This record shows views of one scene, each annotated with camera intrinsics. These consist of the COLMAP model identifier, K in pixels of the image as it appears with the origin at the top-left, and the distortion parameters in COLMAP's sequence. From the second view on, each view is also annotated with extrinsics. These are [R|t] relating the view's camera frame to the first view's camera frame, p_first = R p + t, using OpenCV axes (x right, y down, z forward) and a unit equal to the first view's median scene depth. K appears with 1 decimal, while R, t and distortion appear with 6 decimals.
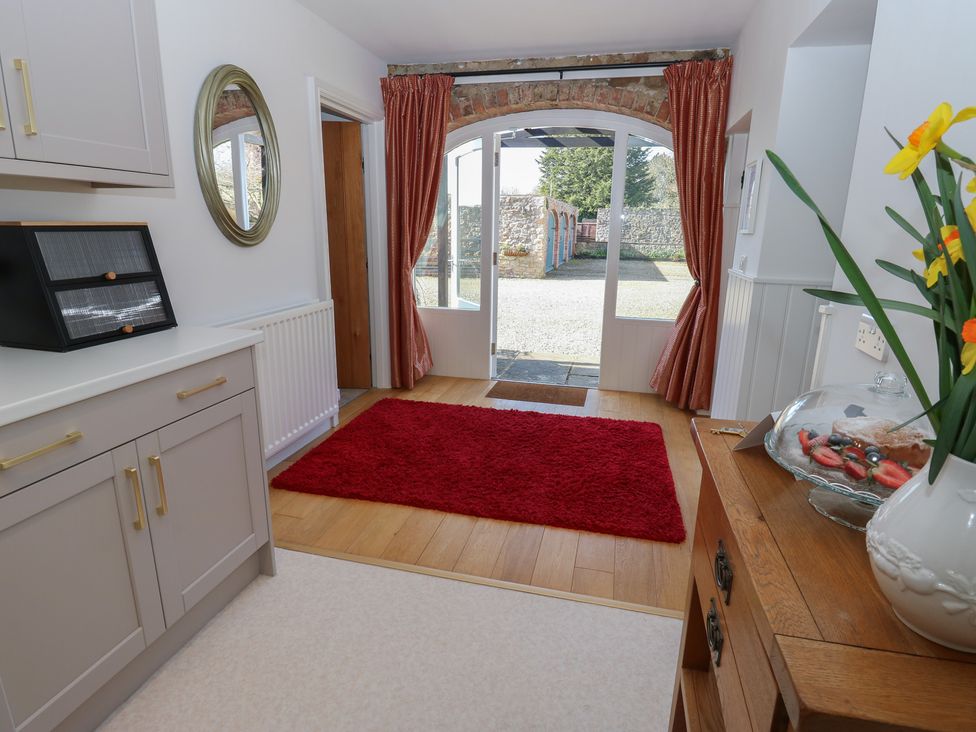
lens RADIAL K [[524.9, 0, 491.9], [0, 524.9, 354.1], [0, 0, 1]] dist [-0.000754, -0.012765]
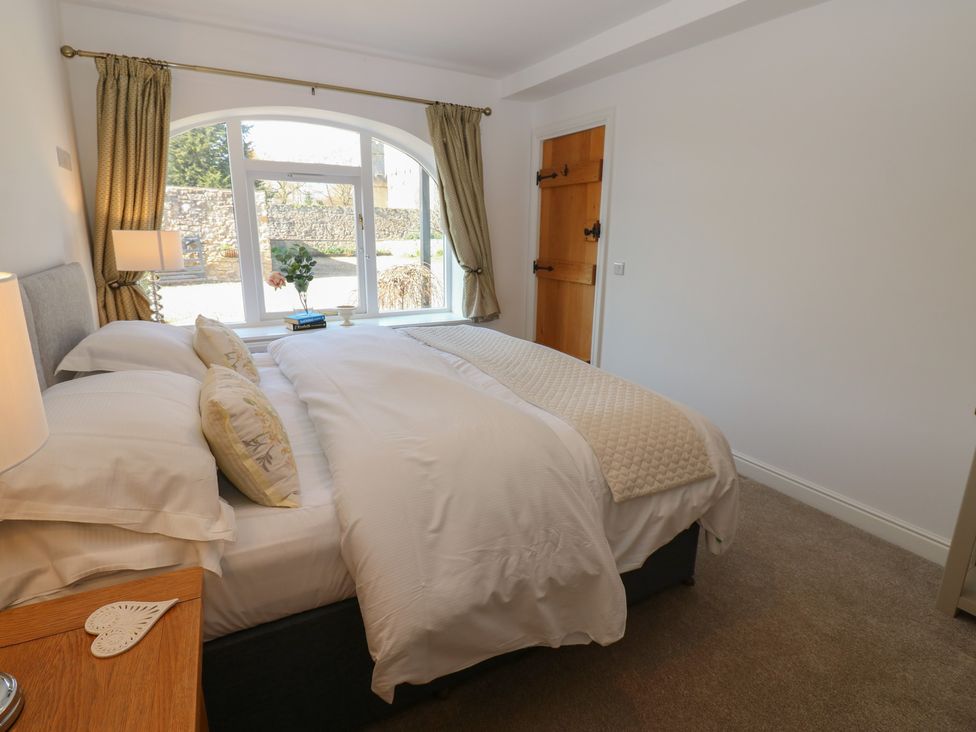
lens RADIAL K [[509.7, 0, 498.8], [0, 509.7, 355.1], [0, 0, 1]] dist [-0.000261, -0.013357]
pose [[0.719148, -0.170188, 0.673693, -0.171525], [0.158518, 0.984158, 0.079404, -0.013408], [-0.676534, 0.049690, 0.734733, 0.042256]]
